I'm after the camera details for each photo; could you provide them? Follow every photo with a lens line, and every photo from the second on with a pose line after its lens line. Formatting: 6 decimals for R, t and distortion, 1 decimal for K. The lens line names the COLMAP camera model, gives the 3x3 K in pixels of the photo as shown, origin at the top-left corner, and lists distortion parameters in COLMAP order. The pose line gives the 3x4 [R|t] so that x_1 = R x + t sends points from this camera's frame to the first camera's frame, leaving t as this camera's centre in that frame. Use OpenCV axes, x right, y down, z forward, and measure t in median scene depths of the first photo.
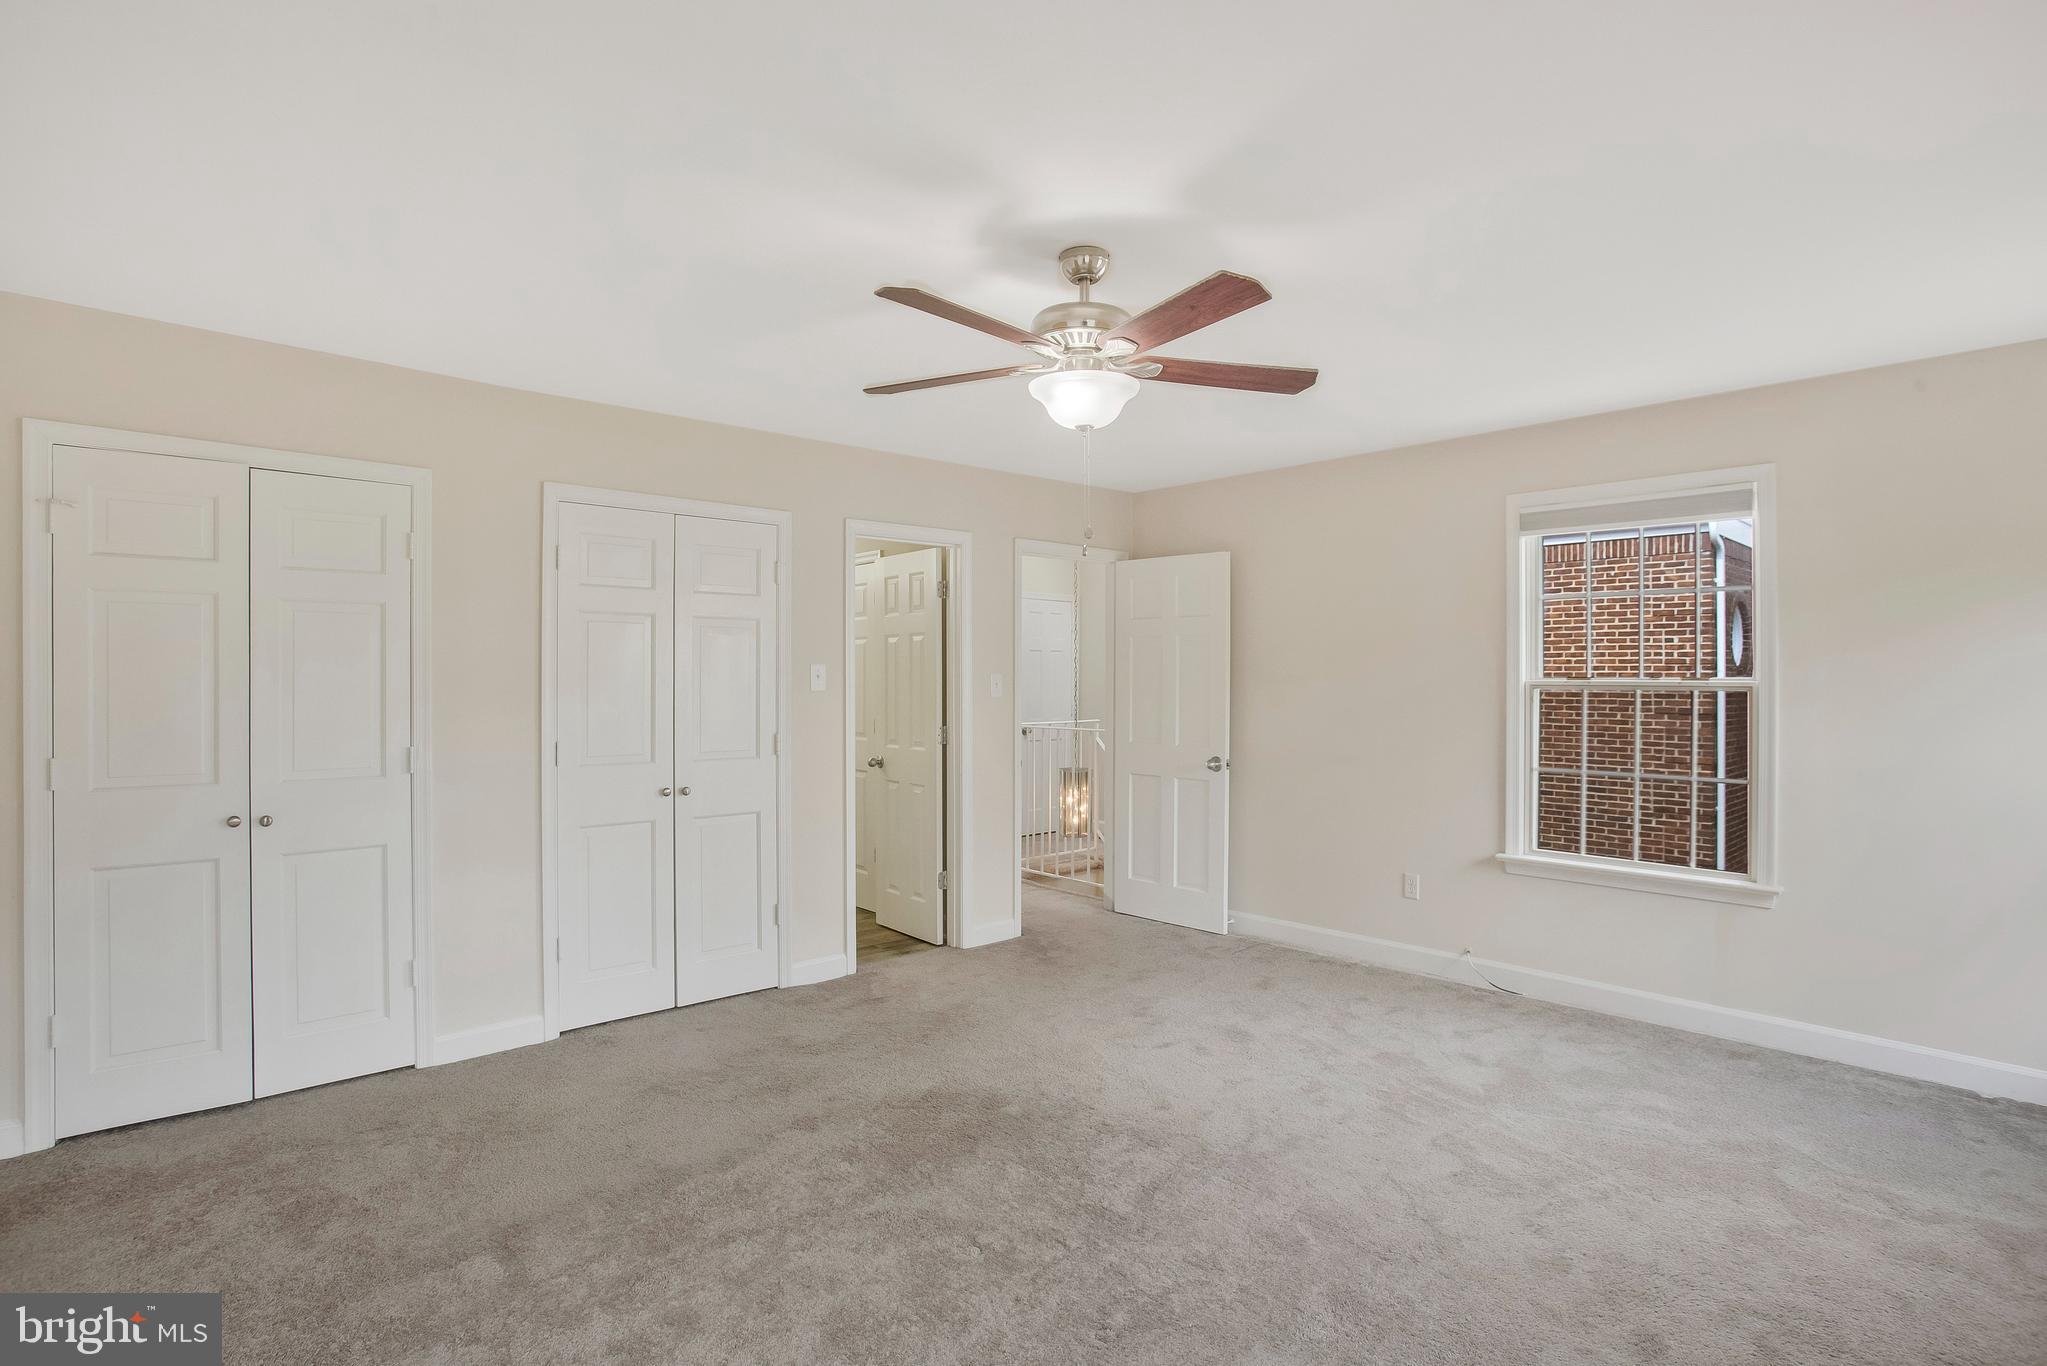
lens RADIAL K [[1029.3, 0, 1042.0], [0, 1029.3, 670.5], [0, 0, 1]] dist [-0.065987, 0.032706]
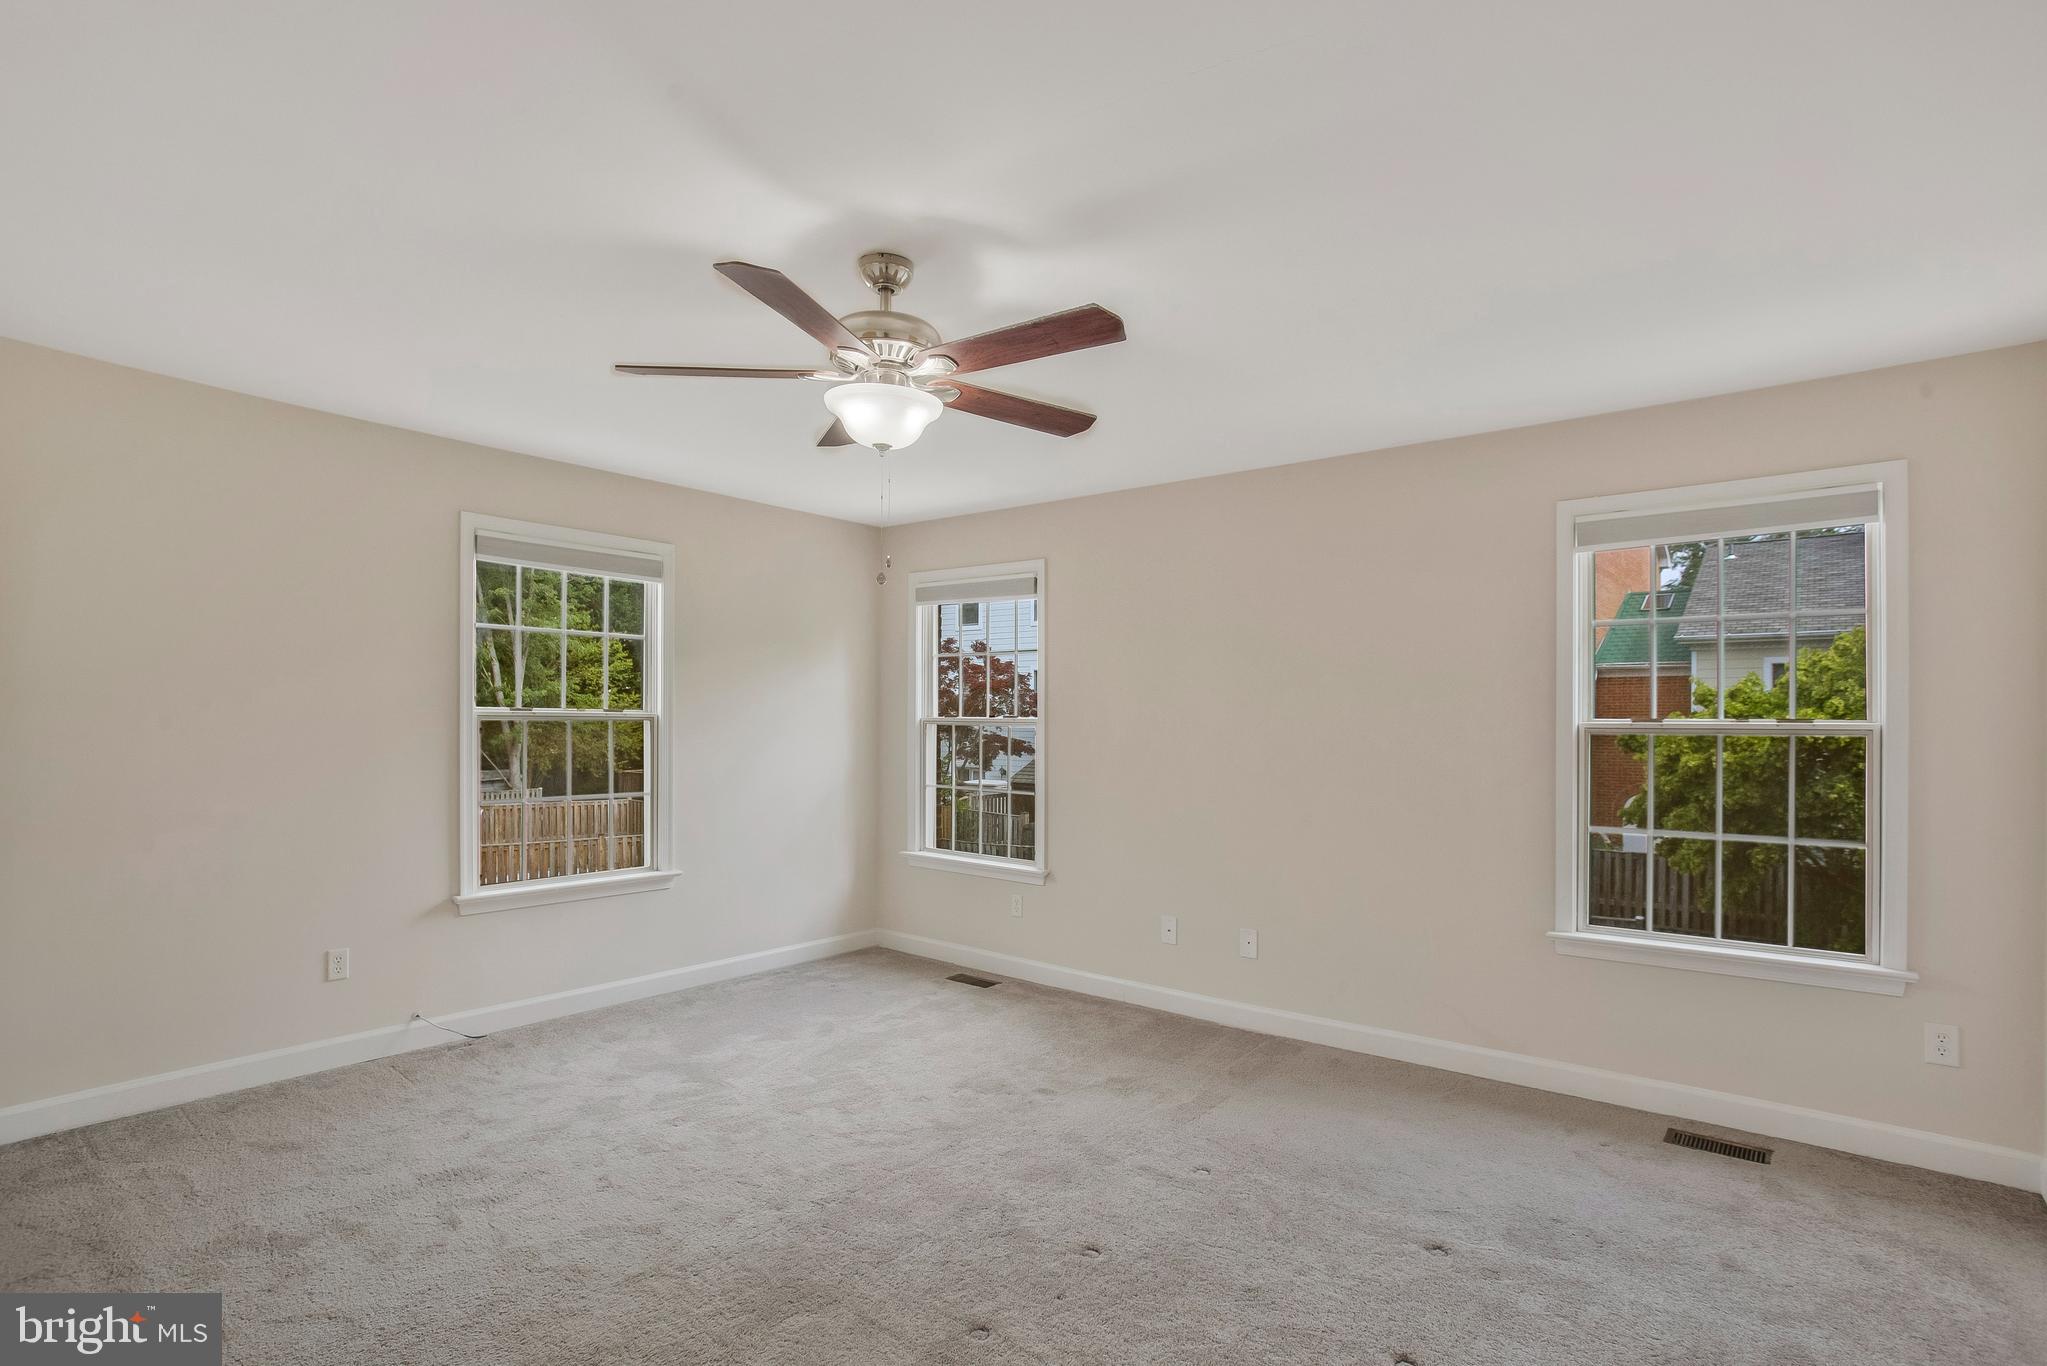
lens RADIAL K [[1034.0, 0, 1049.4], [0, 1034.0, 699.7], [0, 0, 1]] dist [-0.070550, 0.038445]
pose [[-0.189654, 0.018765, 0.981672, -0.682355], [-0.023459, 0.999445, -0.023636, 0.010673], [-0.981571, -0.027512, -0.189109, 0.769568]]
